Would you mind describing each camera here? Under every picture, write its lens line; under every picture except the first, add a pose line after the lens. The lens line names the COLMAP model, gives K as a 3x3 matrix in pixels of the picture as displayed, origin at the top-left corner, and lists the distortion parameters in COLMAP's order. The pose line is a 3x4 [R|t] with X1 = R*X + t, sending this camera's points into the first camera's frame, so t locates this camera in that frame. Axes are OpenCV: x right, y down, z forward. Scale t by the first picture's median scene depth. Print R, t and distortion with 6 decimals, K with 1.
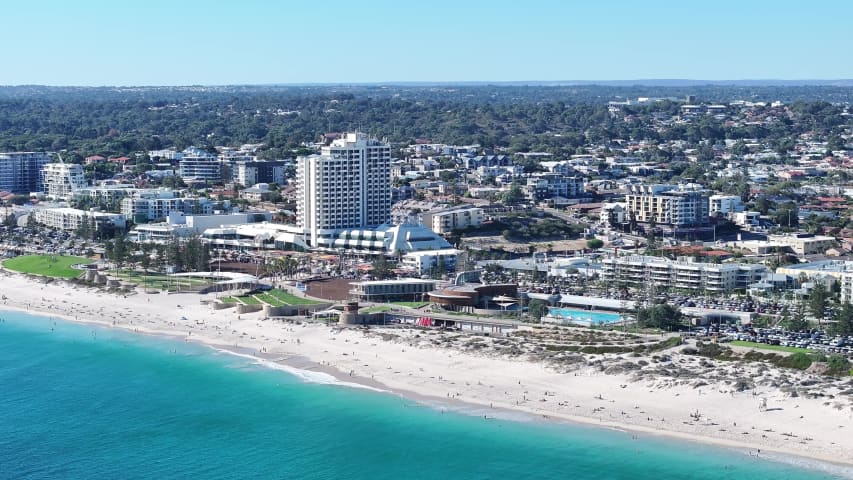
lens RADIAL K [[1971.4, 0, 417.2], [0, 1971.4, 240.6], [0, 0, 1]] dist [-0.204396, 0.997213]
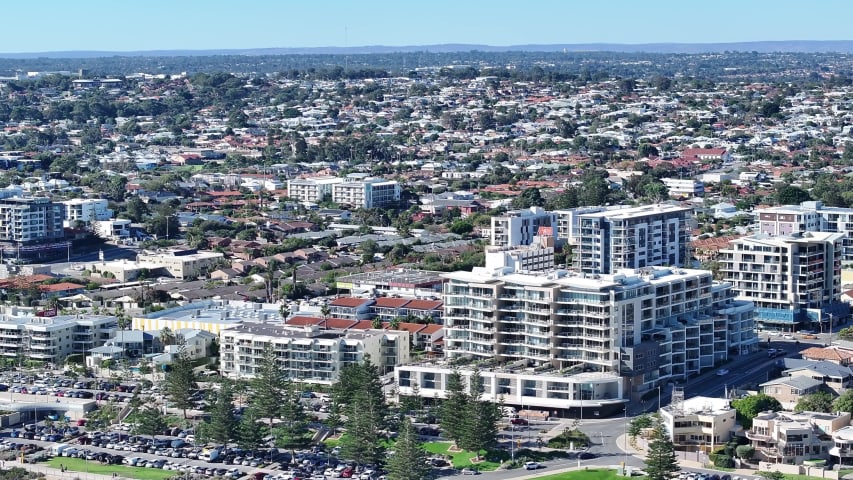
lens RADIAL K [[1971.4, 0, 417.2], [0, 1971.4, 240.6], [0, 0, 1]] dist [-0.204396, 0.997213]
pose [[0.956298, -0.035188, 0.290269, 0.057413], [0.030922, 0.999336, 0.019272, -0.018389], [-0.290754, -0.009454, 0.956751, 0.217999]]
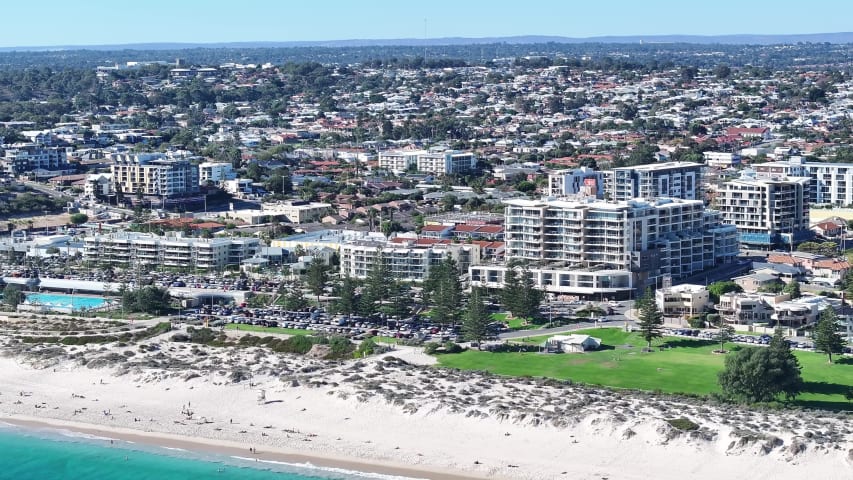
lens RADIAL K [[1971.4, 0, 417.2], [0, 1971.4, 240.6], [0, 0, 1]] dist [-0.204396, 0.997213]
pose [[0.967135, -0.034387, 0.251929, 0.010021], [0.029743, 0.999311, 0.022222, -0.003714], [-0.252519, -0.013998, 0.967491, 0.052564]]
